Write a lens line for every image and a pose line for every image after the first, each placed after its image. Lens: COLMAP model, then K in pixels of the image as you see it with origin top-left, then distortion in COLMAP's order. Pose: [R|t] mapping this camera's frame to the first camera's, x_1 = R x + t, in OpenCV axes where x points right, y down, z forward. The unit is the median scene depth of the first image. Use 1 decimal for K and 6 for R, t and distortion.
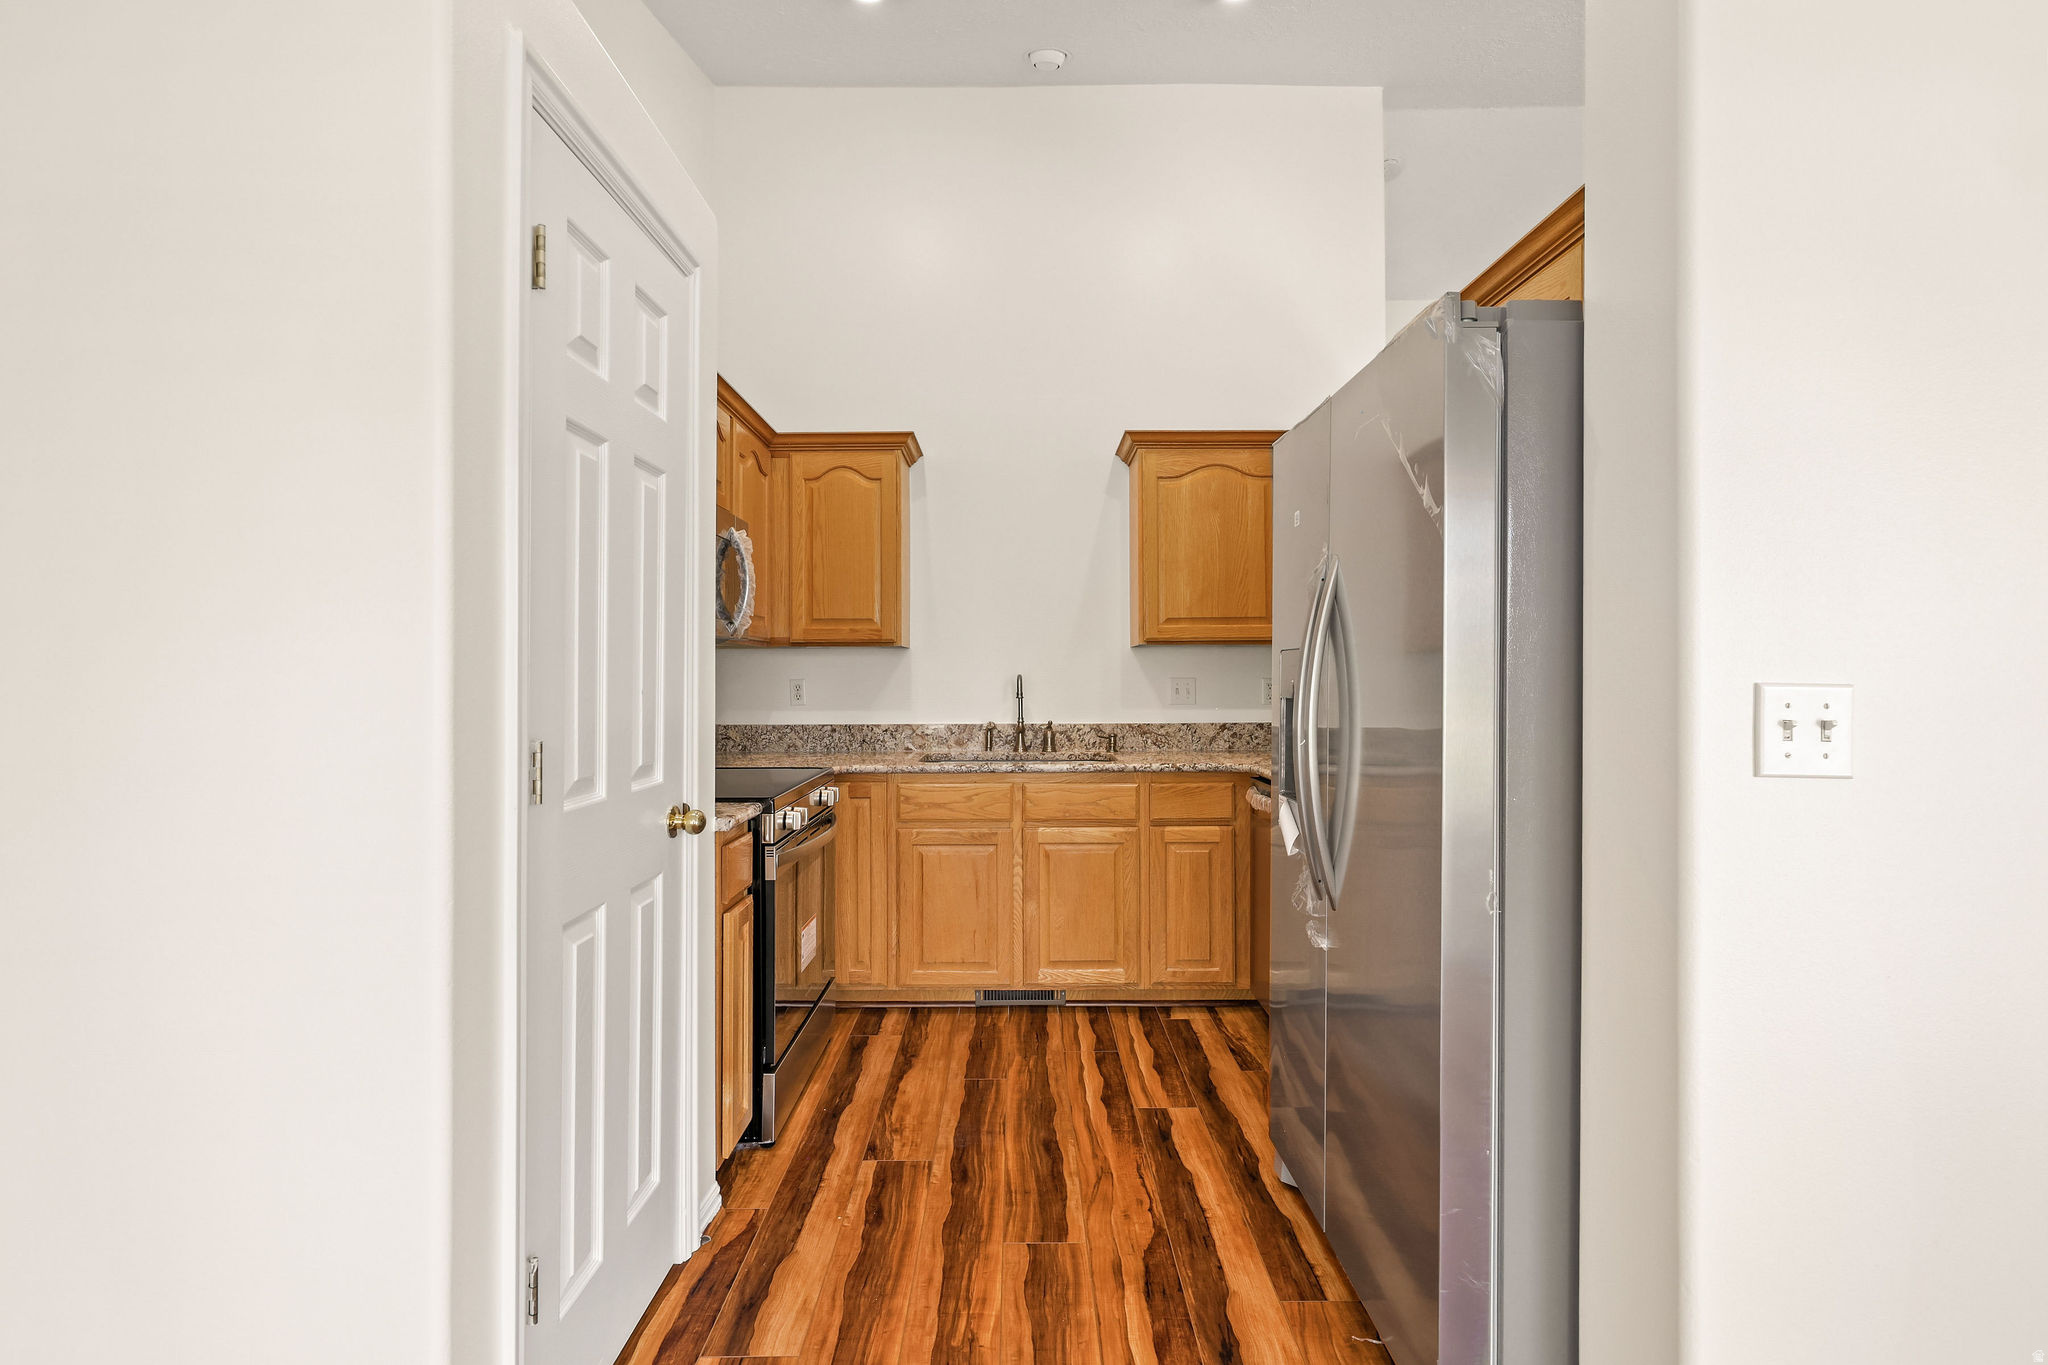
lens RADIAL K [[939.4, 0, 1015.1], [0, 939.4, 668.9], [0, 0, 1]] dist [-0.000928, 0.000534]
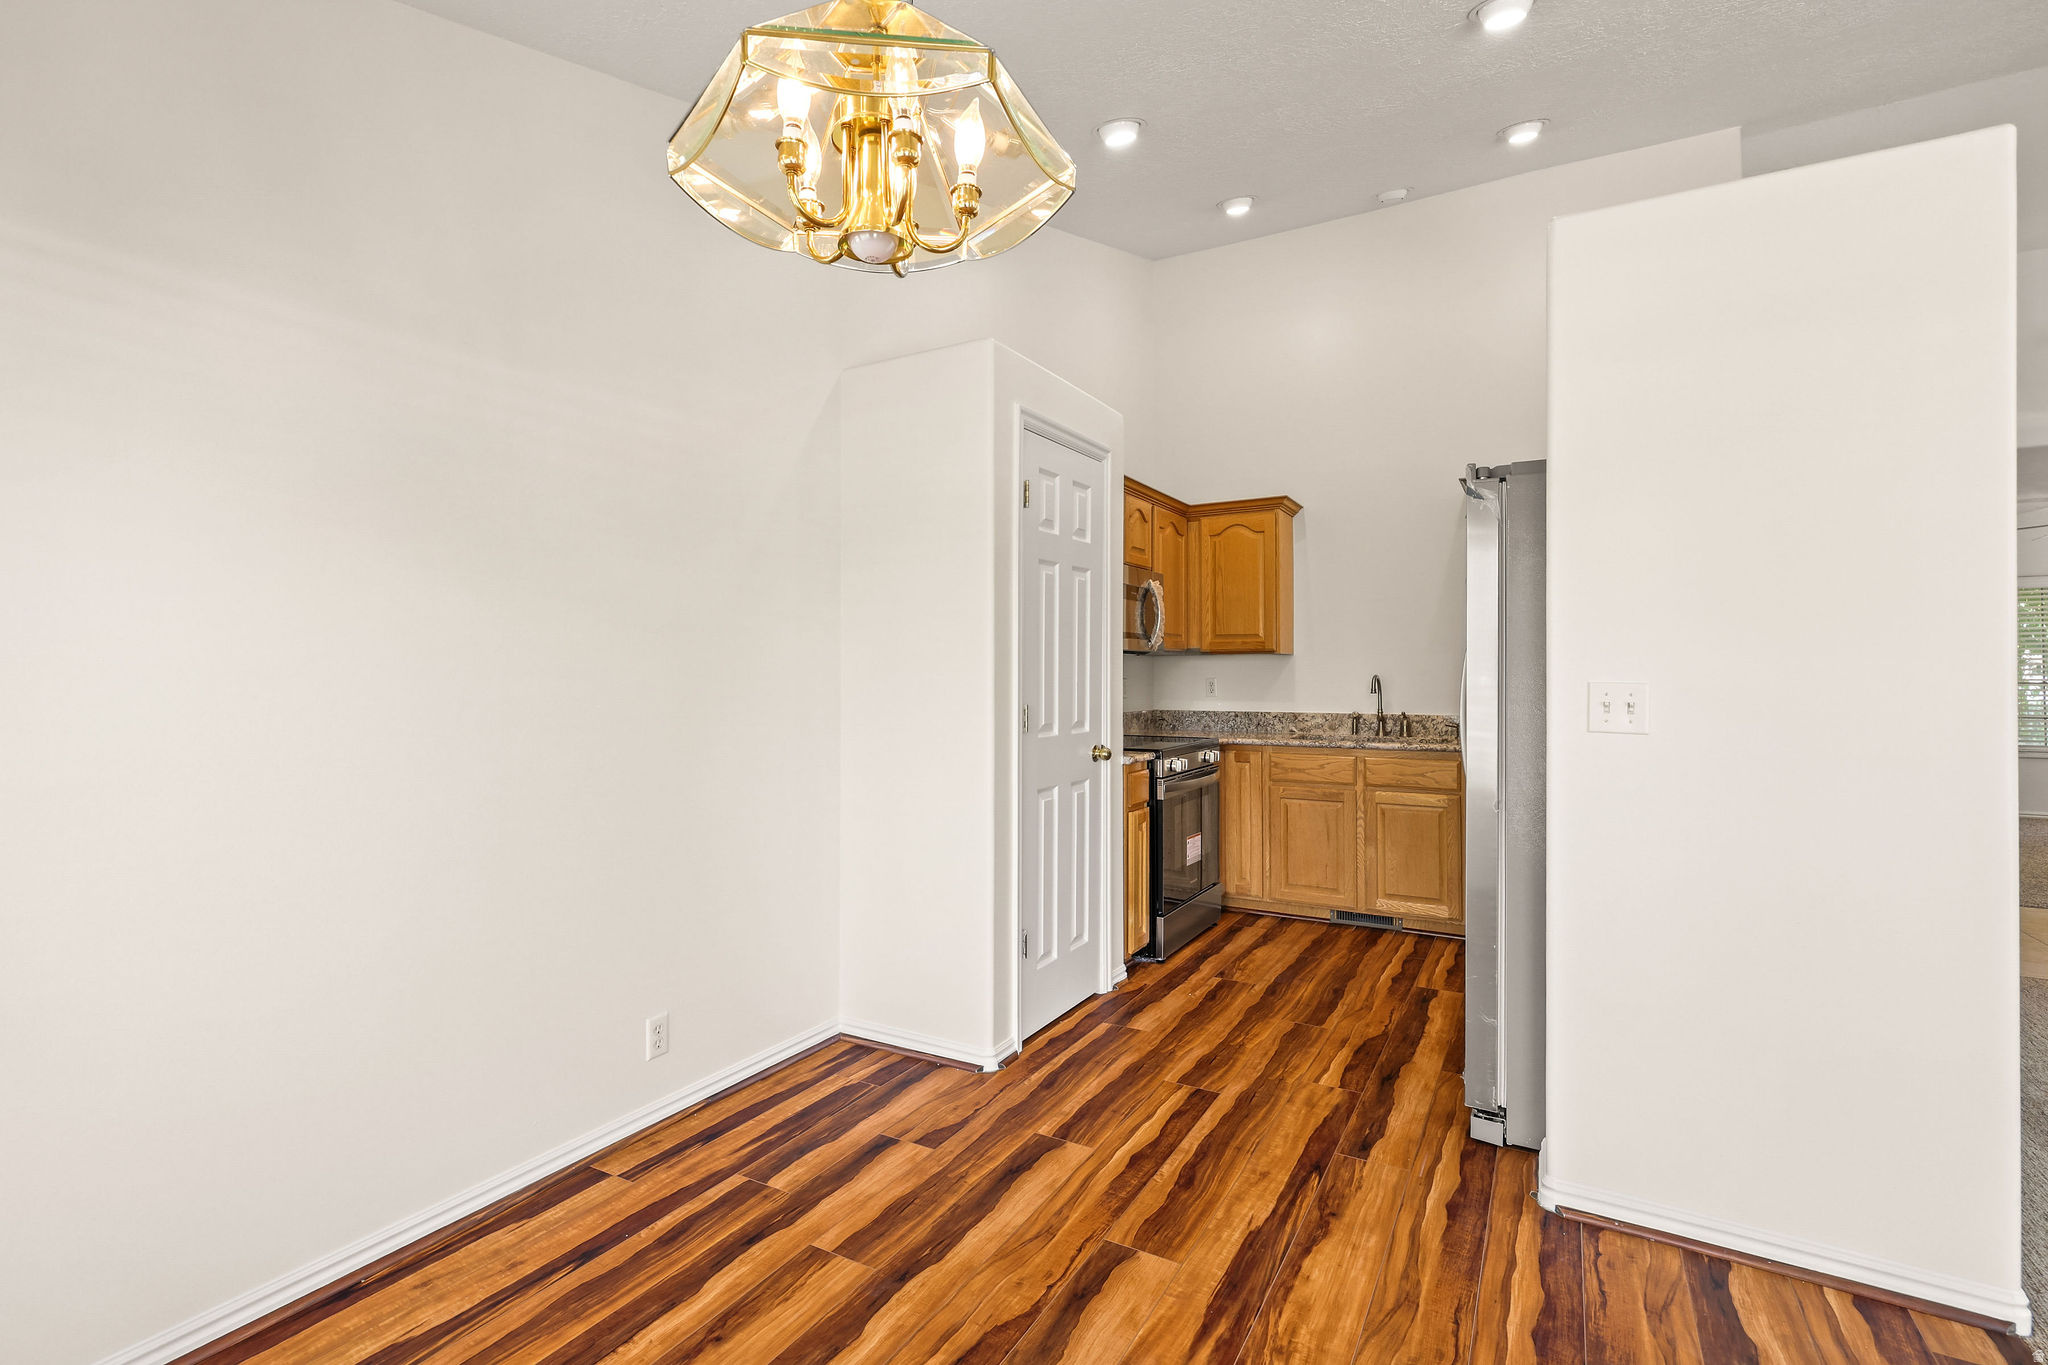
lens RADIAL K [[939.4, 0, 1010.1], [0, 939.4, 656.9], [0, 0, 1]] dist [-0.000928, 0.000534]
pose [[0.865016, -0.006747, -0.501700, 0.243604], [0.001130, 0.999933, -0.011498, -0.005144], [0.501744, 0.009378, 0.864965, -0.401904]]
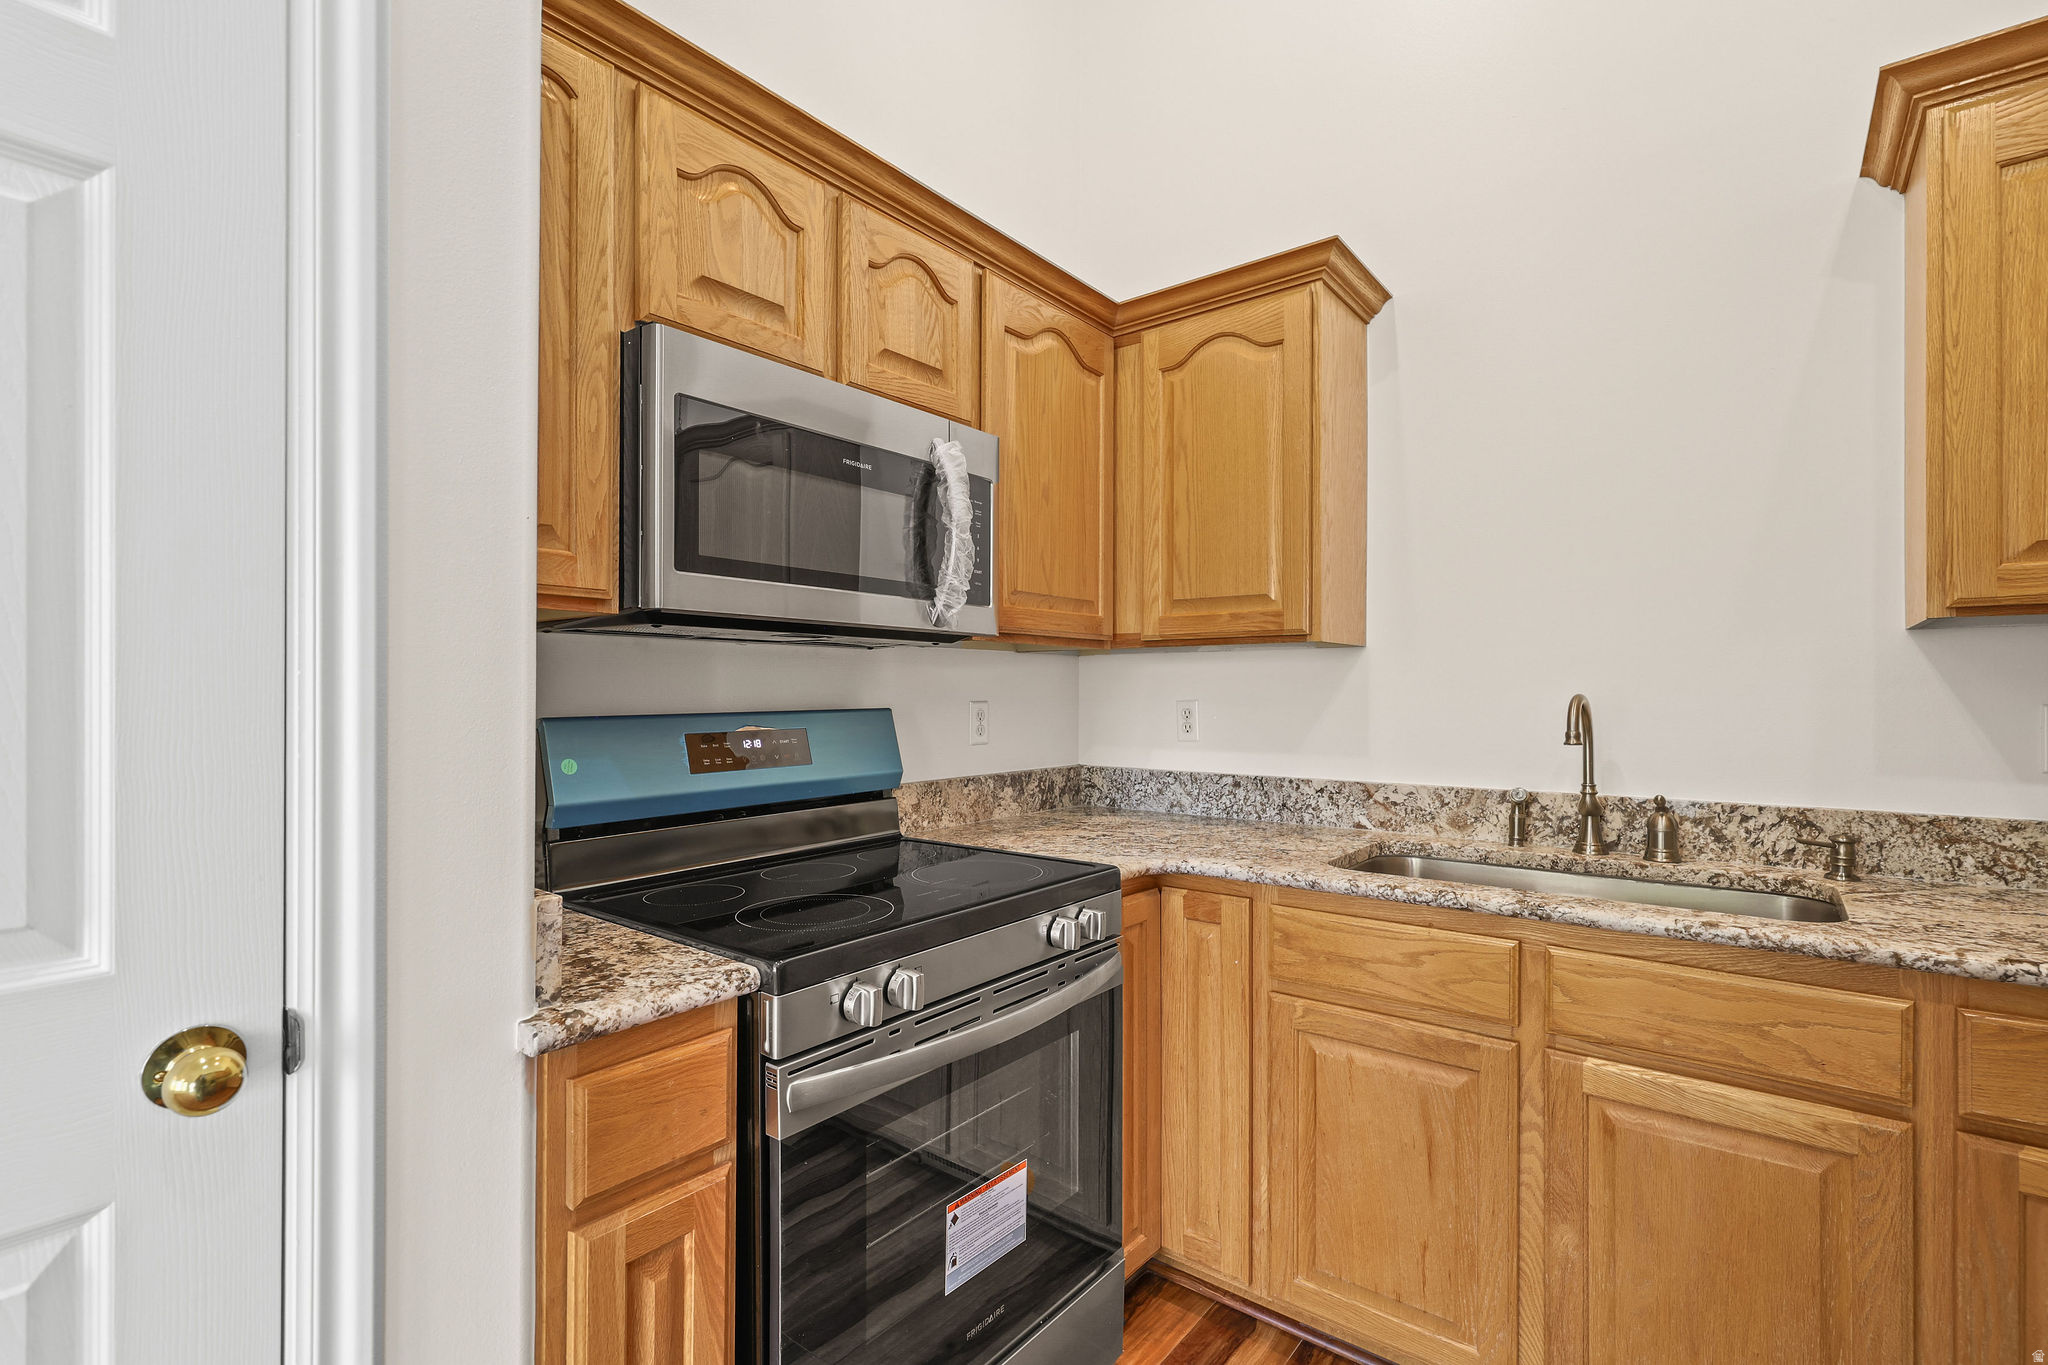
lens RADIAL K [[939.4, 0, 1007.3], [0, 939.4, 694.6], [0, 0, 1]] dist [-0.000928, 0.000534]
pose [[0.781455, 0.003928, -0.623949, 0.084707], [0.002024, 0.999959, 0.008831, 0.001481], [0.623958, -0.008164, 0.781415, 0.508468]]
